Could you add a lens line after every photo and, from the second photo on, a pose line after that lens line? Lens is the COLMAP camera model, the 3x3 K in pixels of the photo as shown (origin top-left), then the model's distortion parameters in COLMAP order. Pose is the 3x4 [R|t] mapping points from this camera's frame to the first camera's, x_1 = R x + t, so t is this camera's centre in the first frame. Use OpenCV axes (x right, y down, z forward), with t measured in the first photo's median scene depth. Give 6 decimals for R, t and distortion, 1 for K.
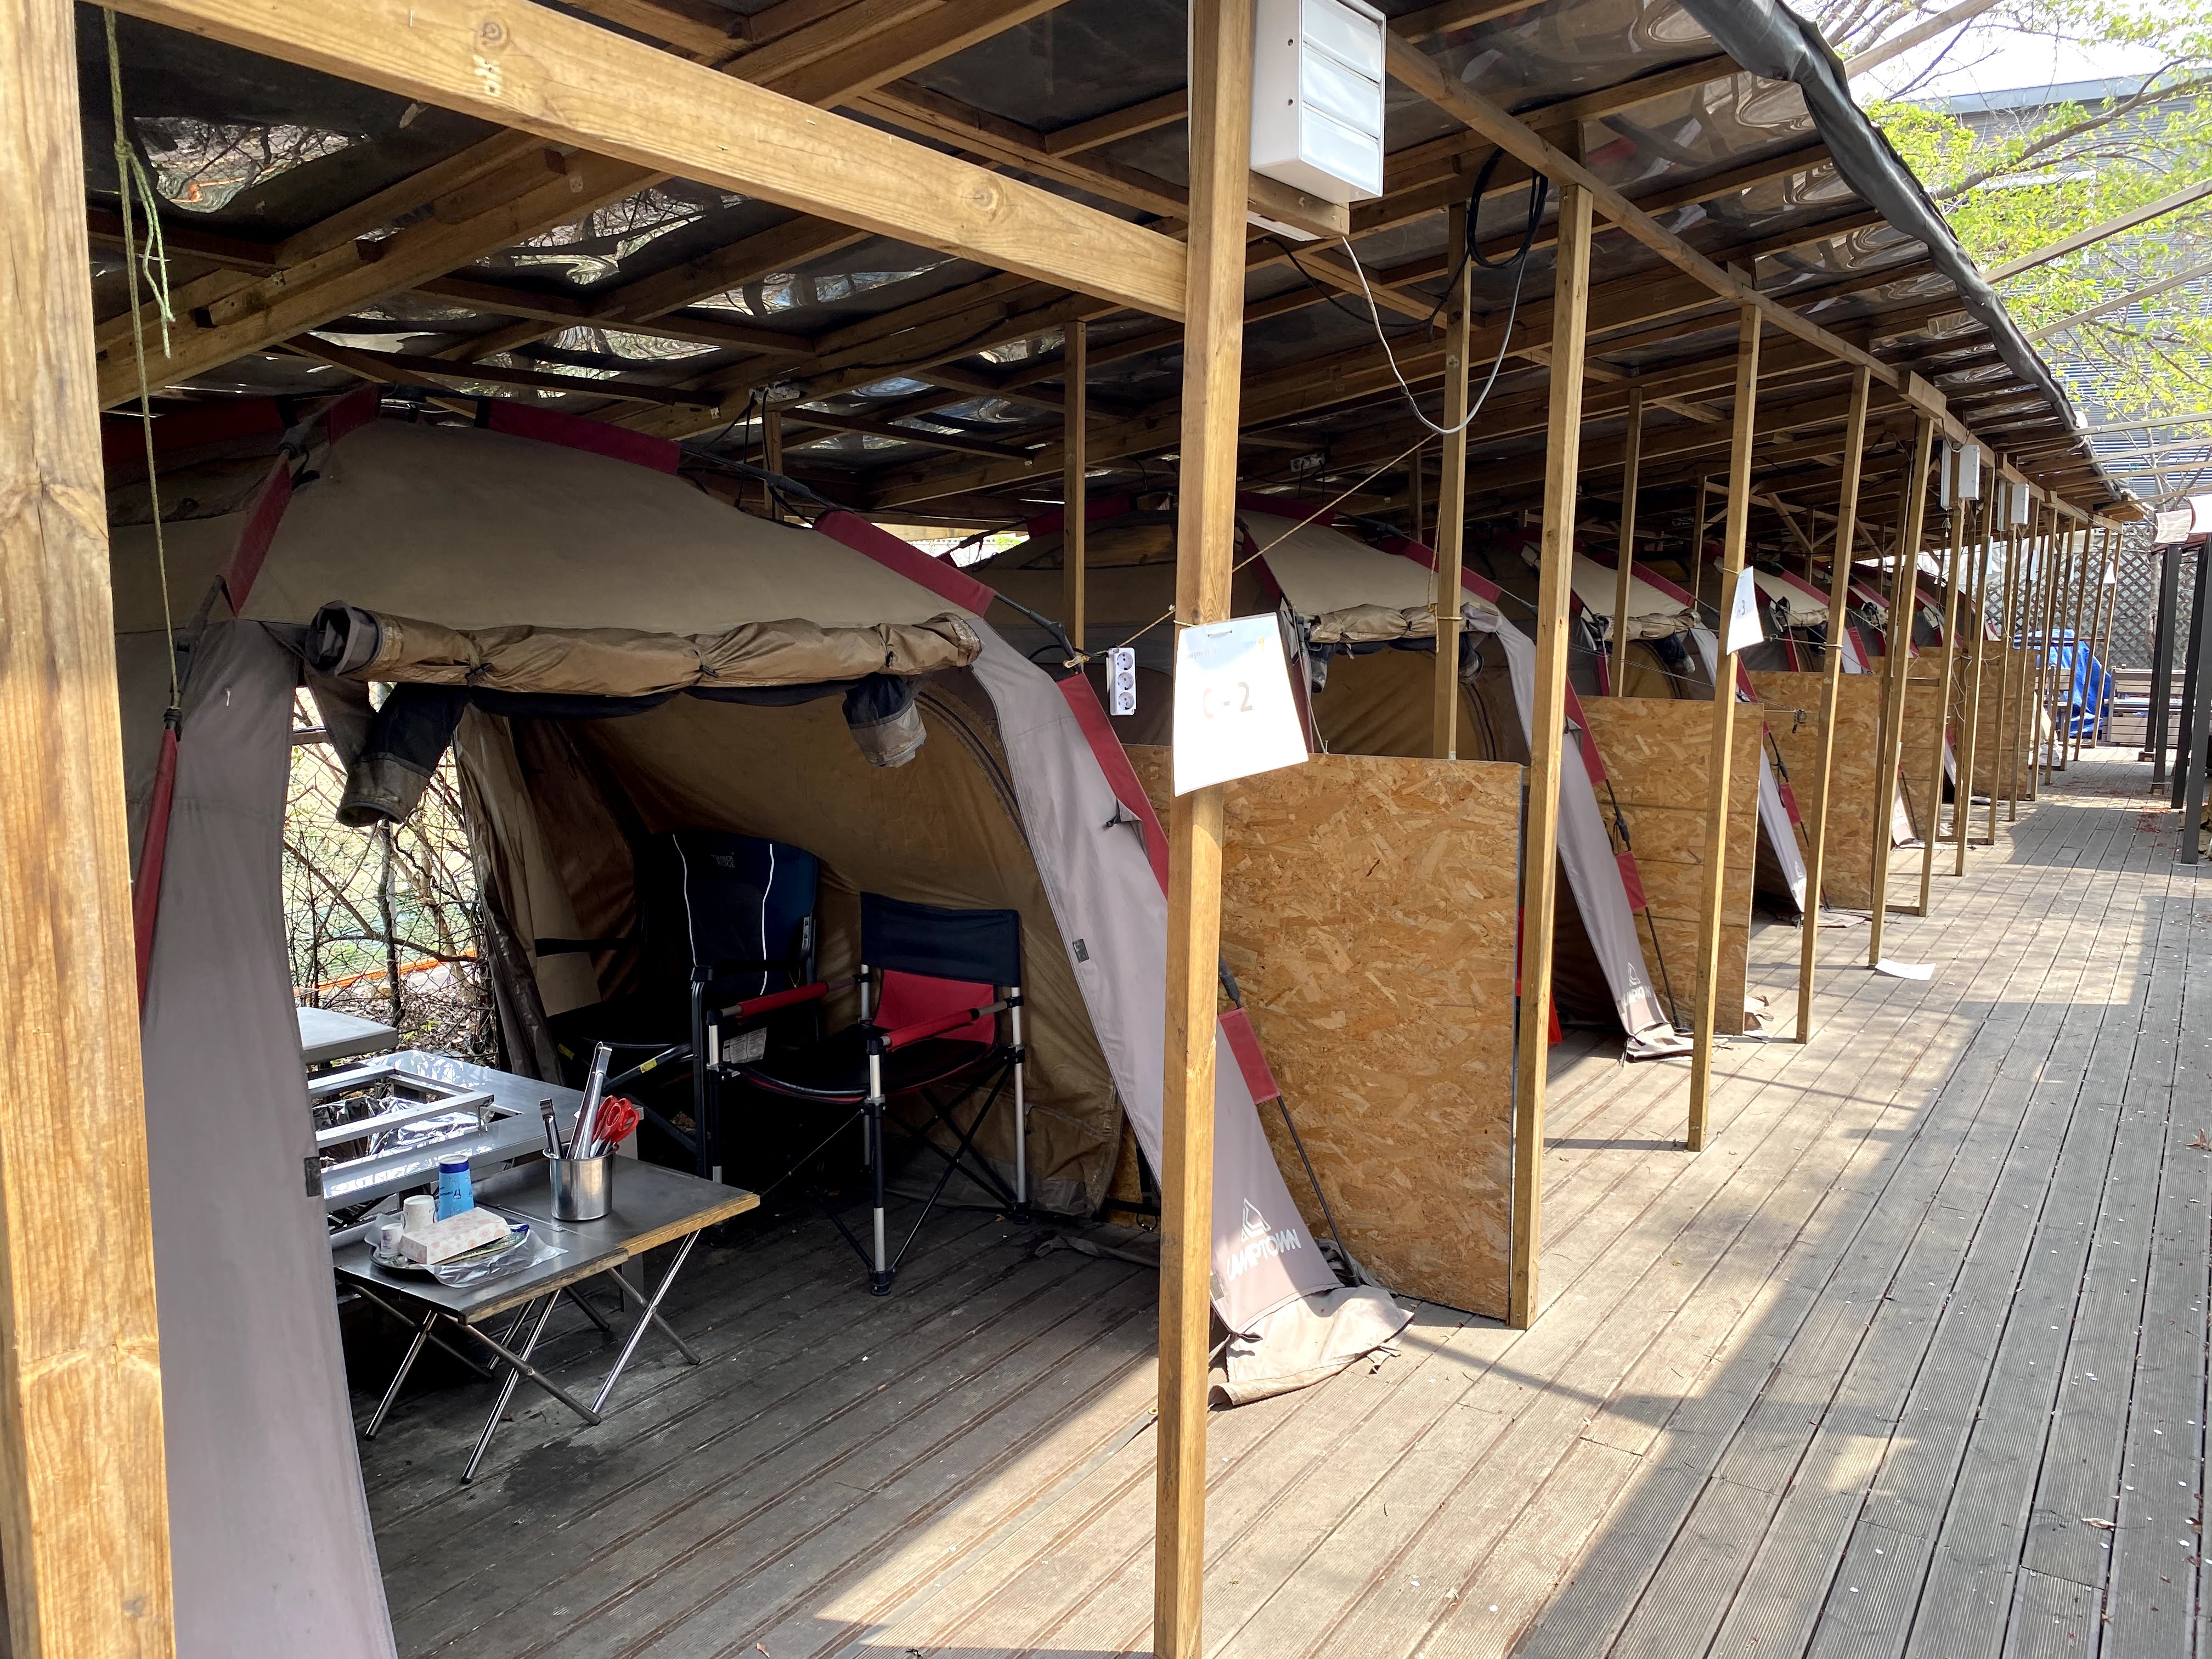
lens RADIAL K [[1682.3, 0, 1106.0], [0, 1682.3, 829.5], [0, 0, 1]] dist [0.001212, 0.001614]
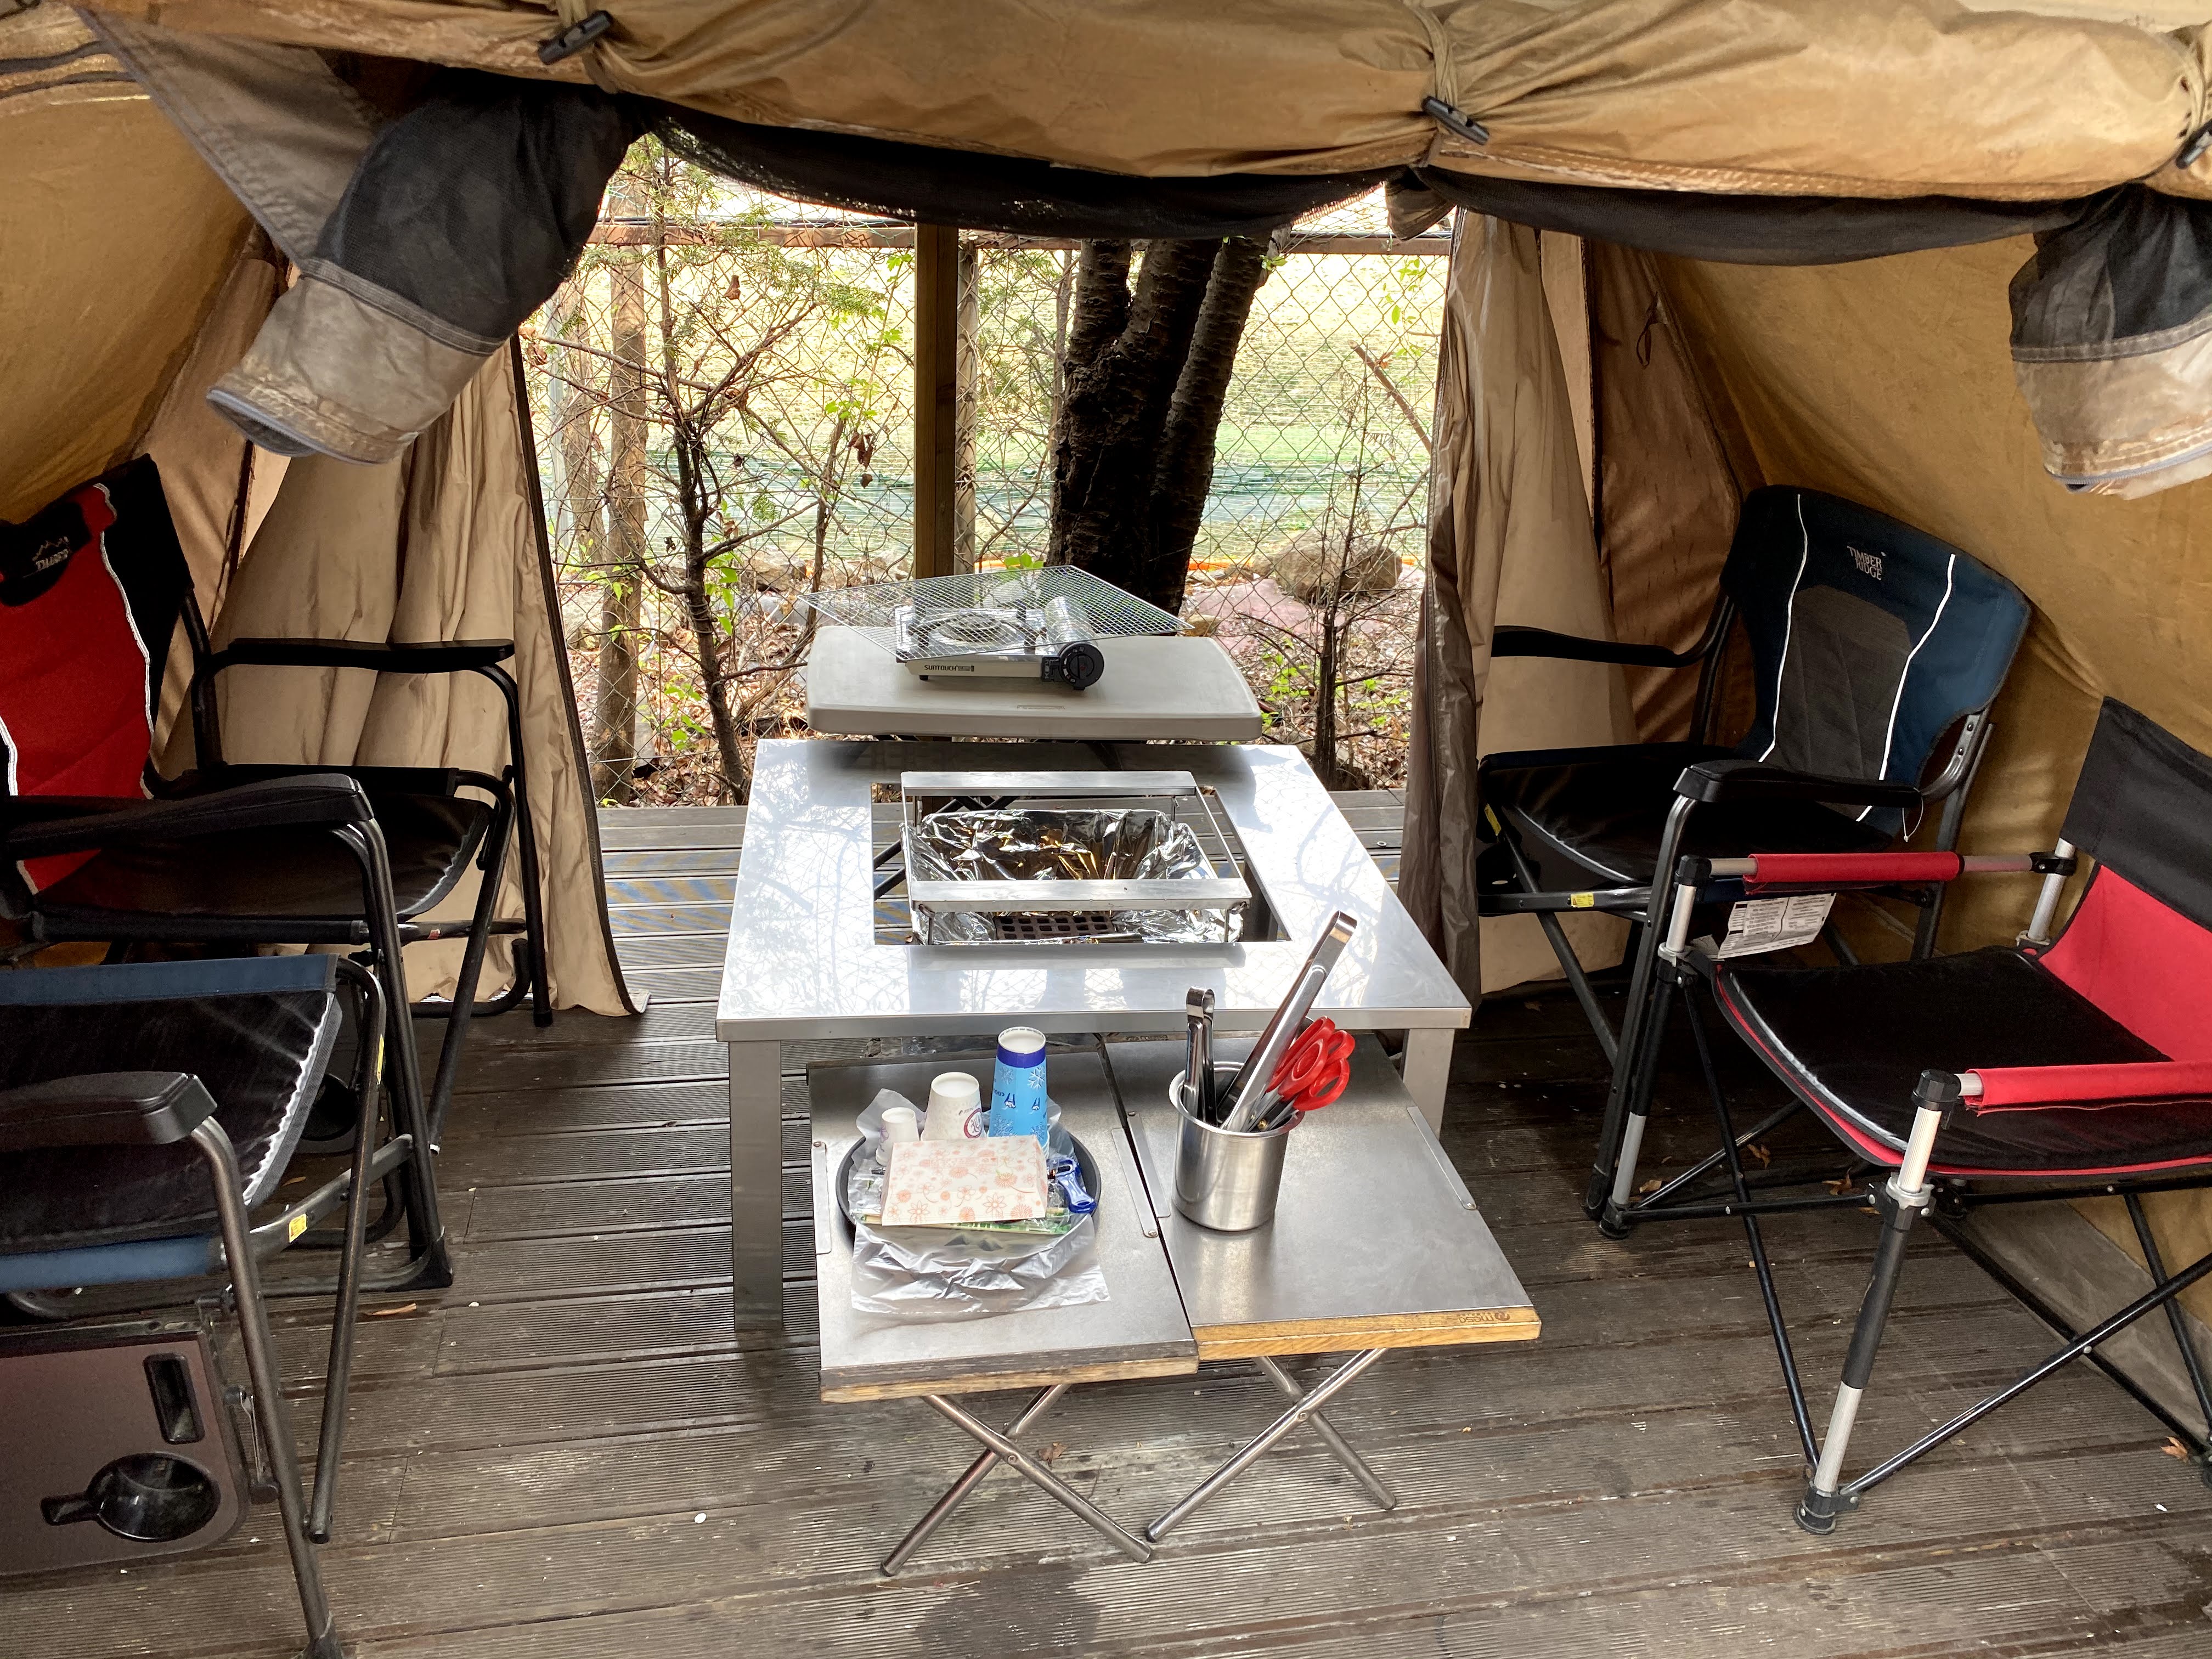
lens RADIAL K [[1682.3, 0, 1106.0], [0, 1682.3, 829.5], [0, 0, 1]] dist [0.001212, 0.001614]
pose [[0.691785, 0.326390, -0.644129, -0.023220], [-0.146214, 0.936855, 0.317687, -0.041570], [0.707145, -0.125591, 0.695825, 0.498463]]
